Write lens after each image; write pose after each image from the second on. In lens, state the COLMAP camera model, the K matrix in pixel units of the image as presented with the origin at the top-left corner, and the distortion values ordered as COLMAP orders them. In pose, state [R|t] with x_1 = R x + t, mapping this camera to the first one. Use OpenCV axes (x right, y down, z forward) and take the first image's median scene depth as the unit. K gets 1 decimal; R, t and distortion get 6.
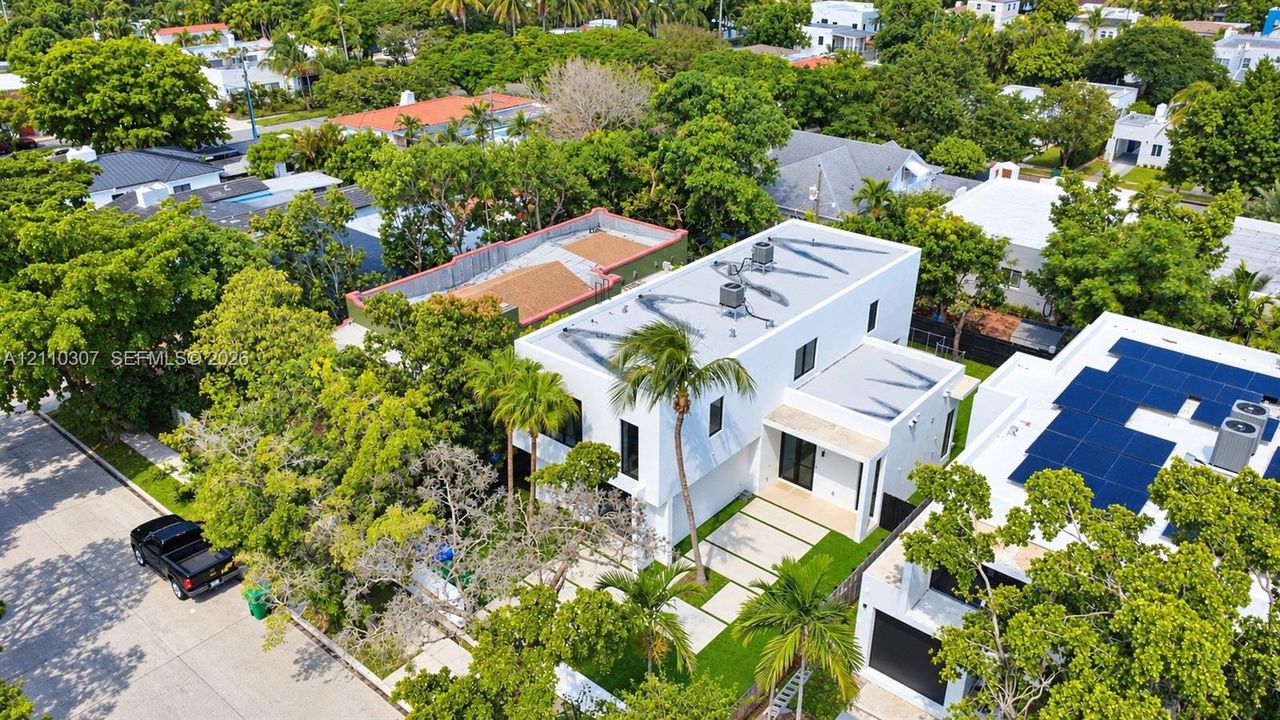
lens RADIAL K [[932.8, 0, 638.8], [0, 932.8, 358.7], [0, 0, 1]] dist [0.002170, 0.000043]
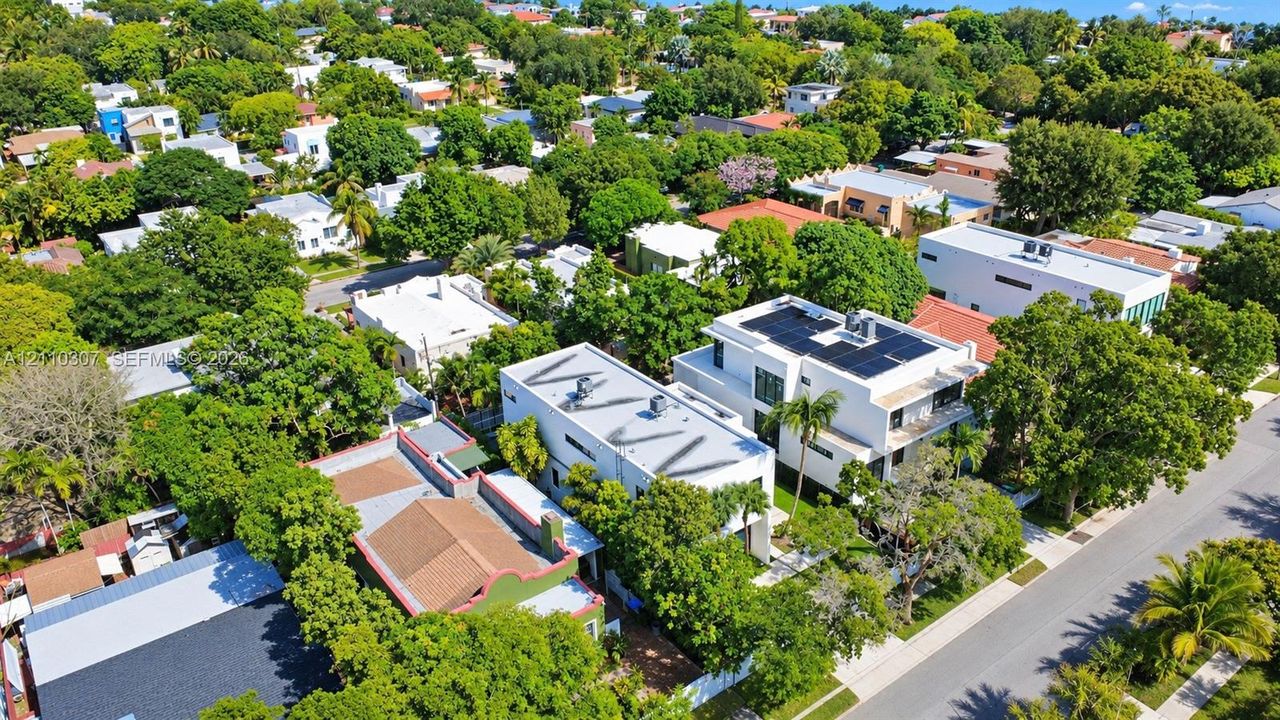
lens RADIAL K [[932.8, 0, 638.8], [0, 932.8, 358.7], [0, 0, 1]] dist [0.002170, 0.000043]
pose [[0.230519, -0.417445, 0.878977, -1.048609], [0.455296, 0.844597, 0.281712, -0.492852], [-0.859981, 0.335254, 0.384757, 0.352899]]
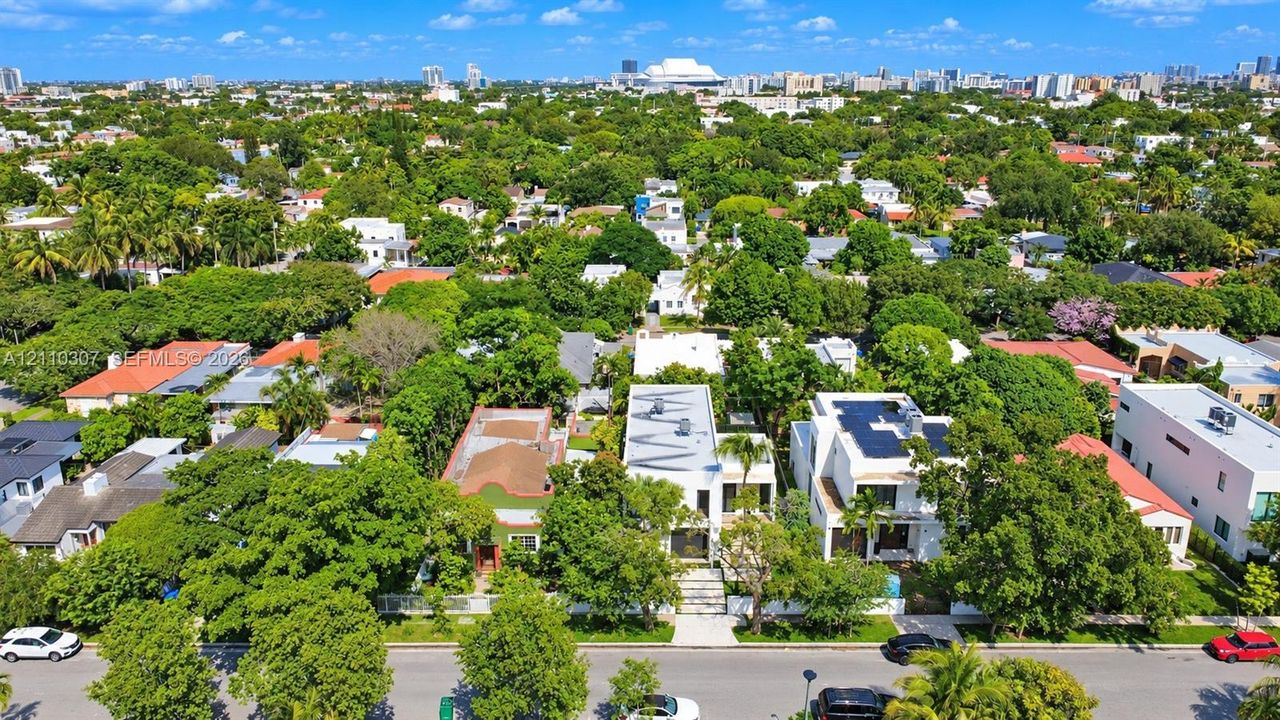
lens RADIAL K [[932.8, 0, 638.8], [0, 932.8, 358.7], [0, 0, 1]] dist [0.002170, 0.000043]
pose [[0.776266, -0.187977, 0.601727, -0.982668], [0.284228, 0.956348, -0.067913, -0.082051], [-0.562695, 0.223746, 0.795809, -0.476703]]
